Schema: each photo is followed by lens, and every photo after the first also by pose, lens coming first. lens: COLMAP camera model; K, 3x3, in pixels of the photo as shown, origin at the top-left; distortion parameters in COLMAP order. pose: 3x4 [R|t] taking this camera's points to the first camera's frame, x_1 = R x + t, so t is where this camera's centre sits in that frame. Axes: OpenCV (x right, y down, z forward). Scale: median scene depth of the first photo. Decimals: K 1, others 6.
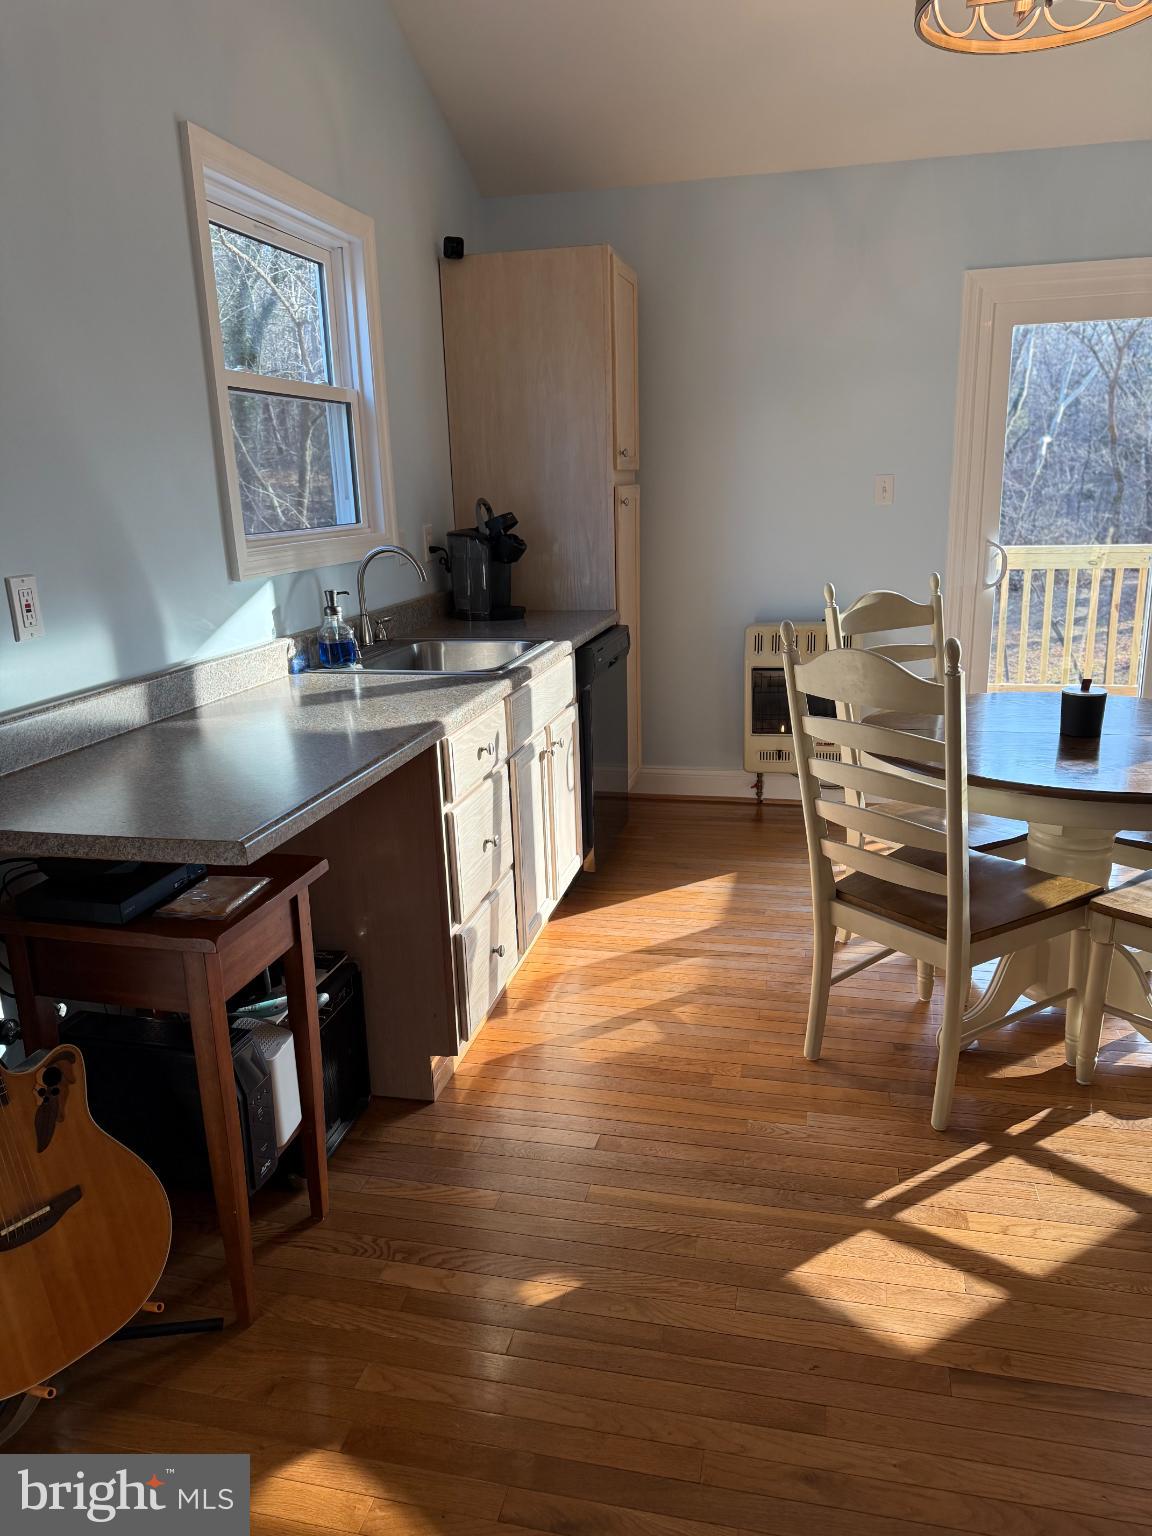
lens RADIAL K [[1080.2, 0, 580.4], [0, 1080.2, 778.8], [0, 0, 1]] dist [0.063991, -0.078455]
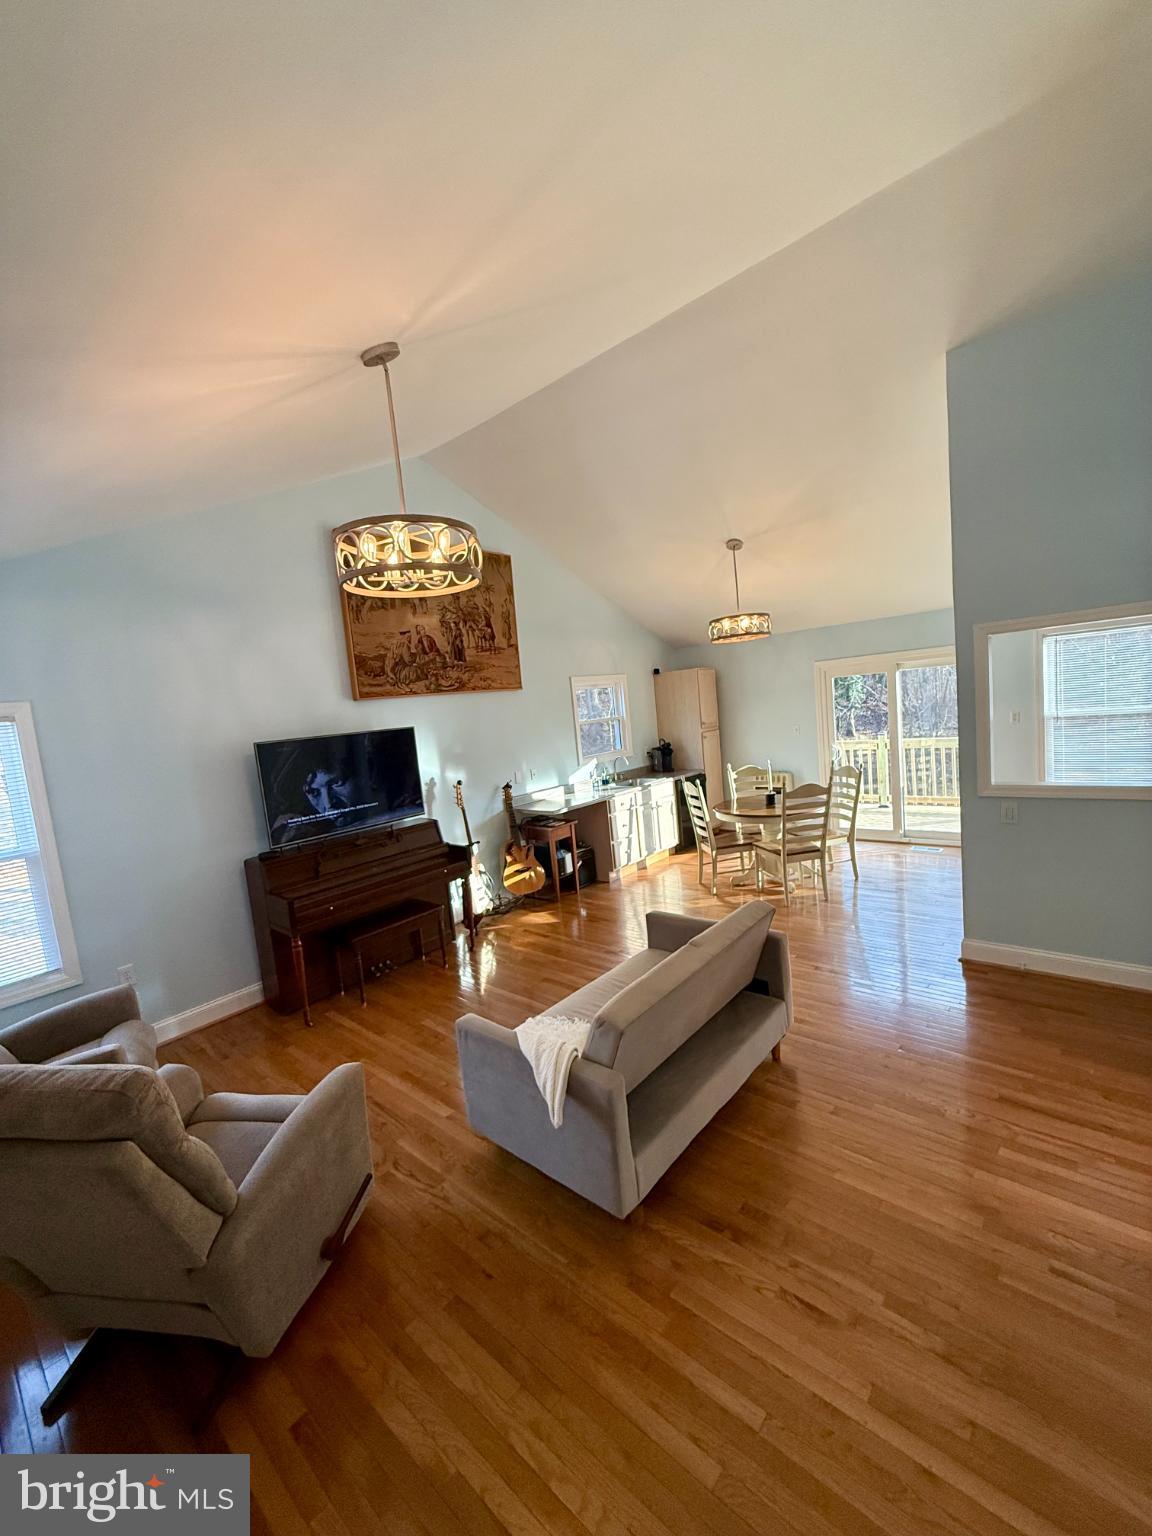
lens RADIAL K [[614.8, 0, 575.5], [0, 614.8, 770.5], [0, 0, 1]] dist [0.000285, 0.000281]
pose [[0.878708, -0.002077, -0.477355, 0.735348], [-0.058342, 0.992027, -0.111712, 0.101264], [0.473781, 0.126012, 0.871581, -1.026598]]
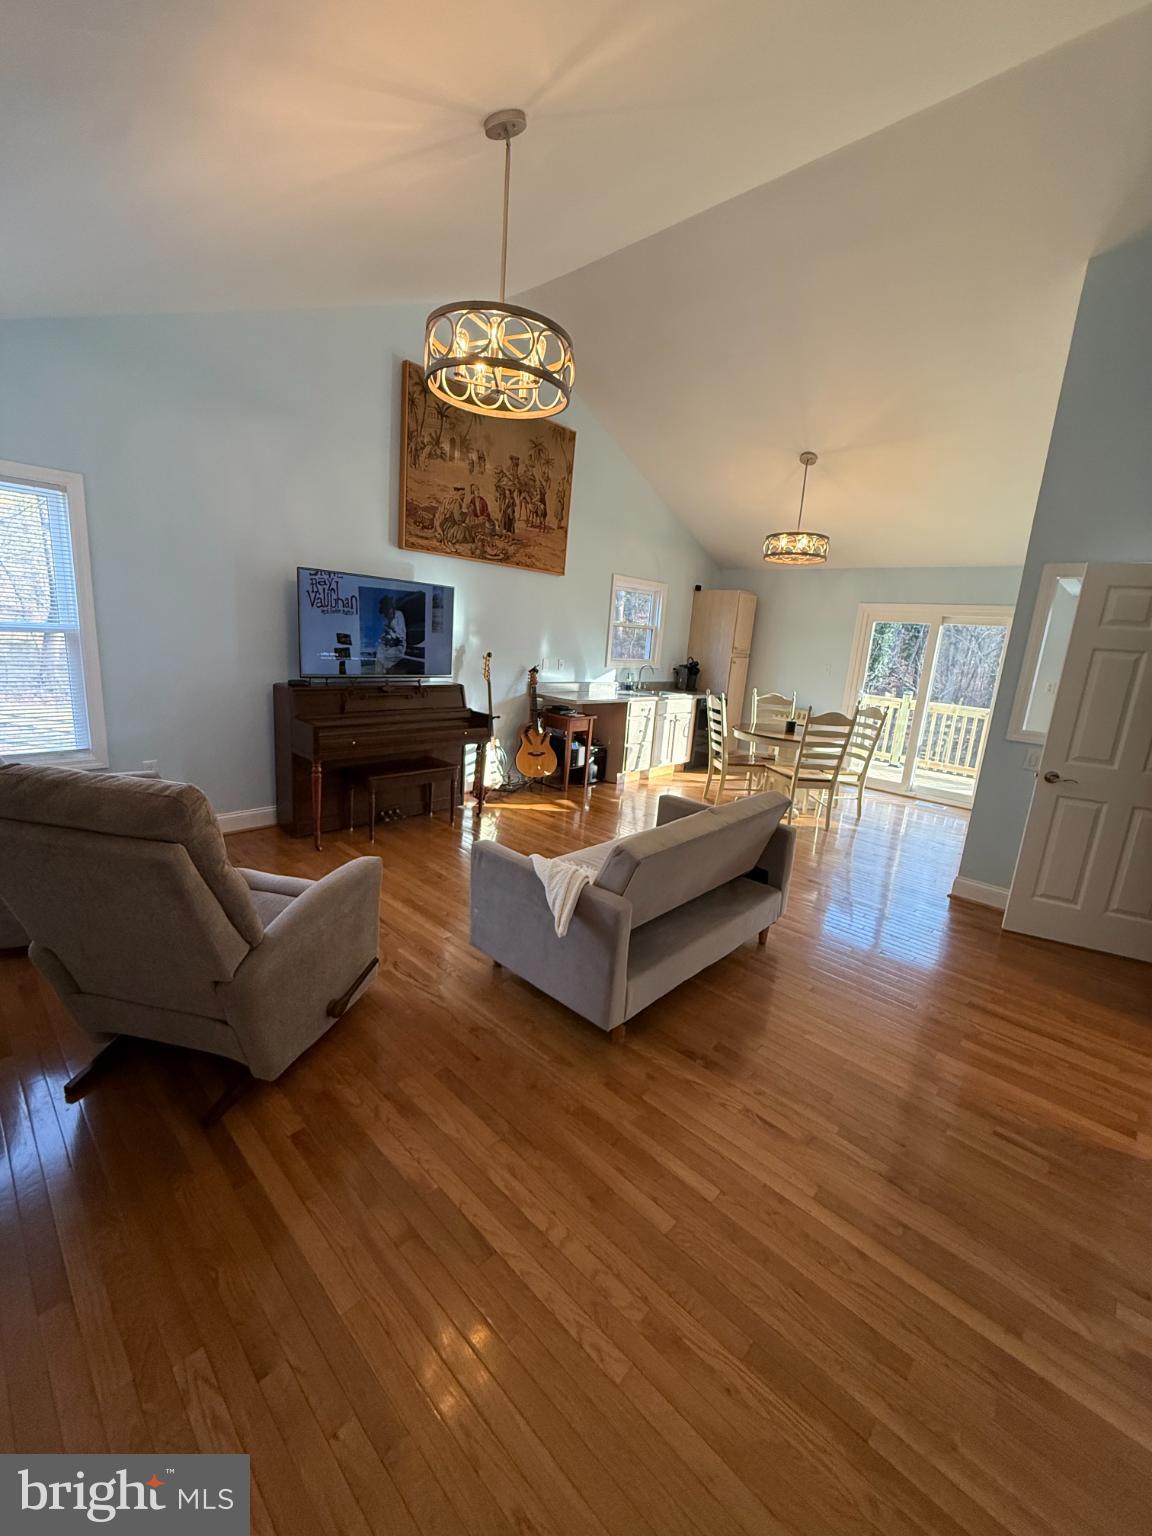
lens RADIAL K [[614.8, 0, 576.6], [0, 614.8, 763.4], [0, 0, 1]] dist [0.000285, 0.000281]
pose [[0.860589, 0.192135, -0.471669, 0.706765], [-0.224893, 0.974291, -0.013453, 0.221078], [0.456958, 0.117653, 0.881673, -1.041596]]
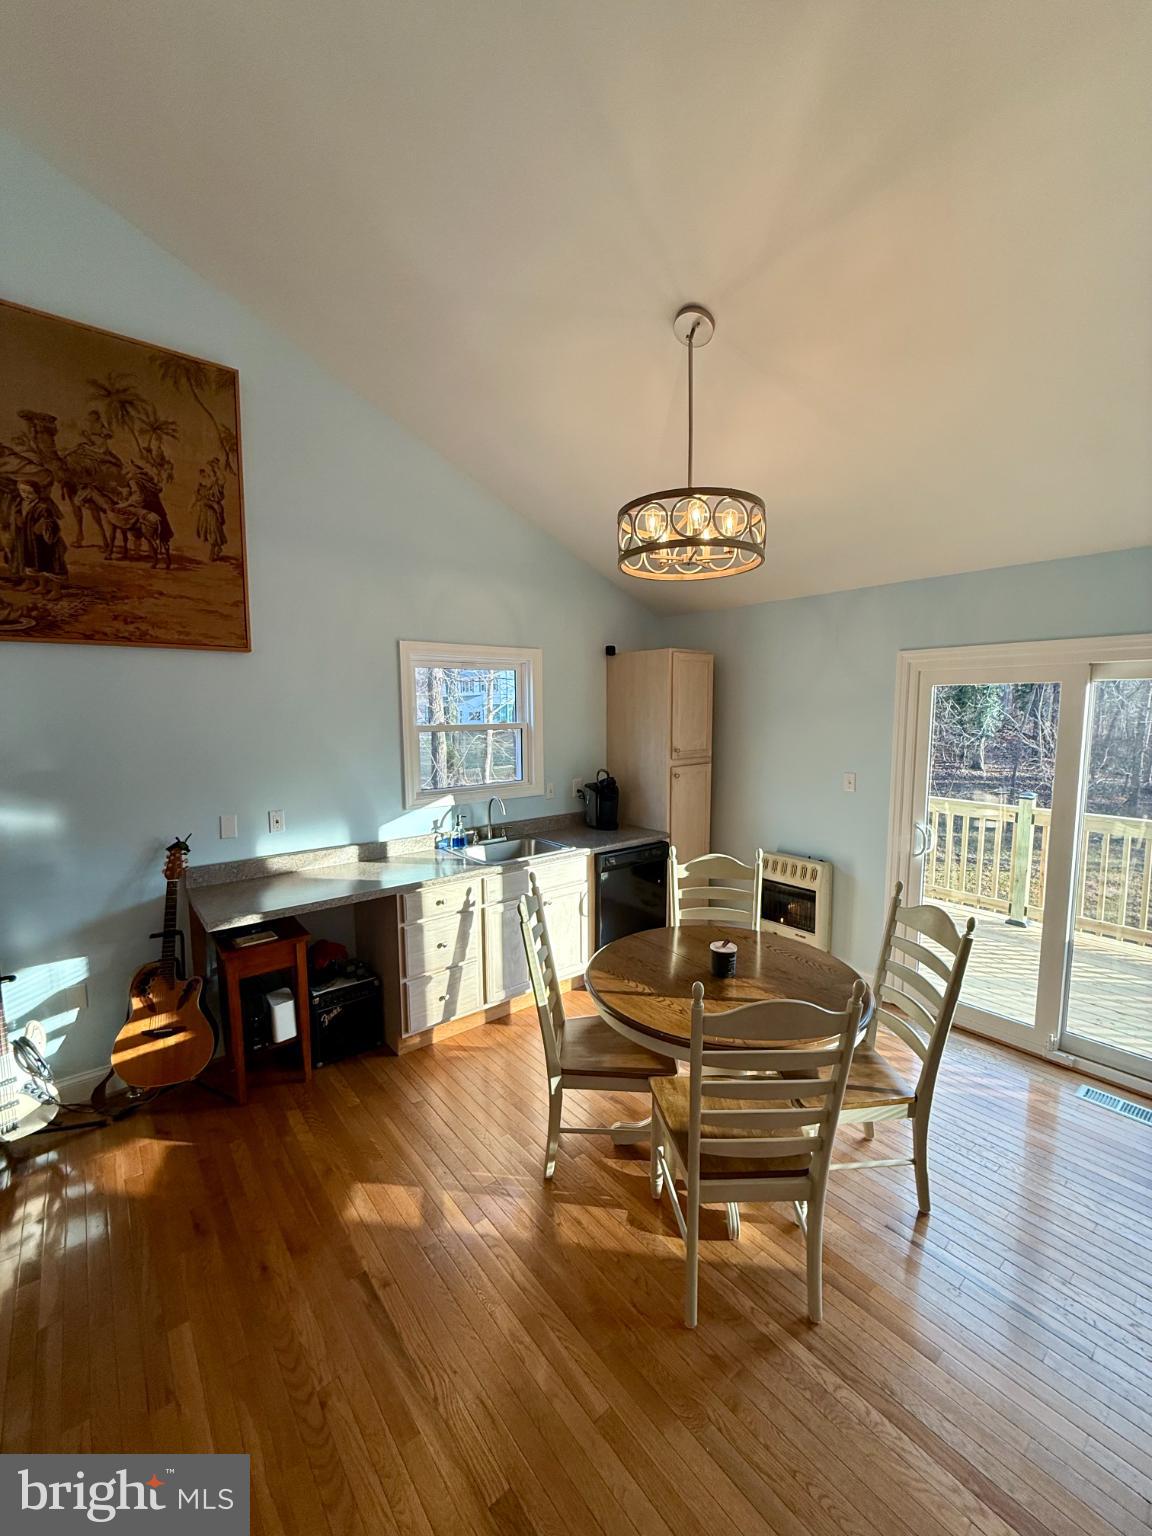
lens RADIAL K [[614.8, 0, 573.1], [0, 614.8, 769.3], [0, 0, 1]] dist [0.000285, 0.000281]
pose [[0.786401, 0.092089, -0.610814, 0.664656], [-0.181325, 0.979678, -0.085748, -0.179377], [0.590504, 0.178188, 0.787117, 0.092765]]
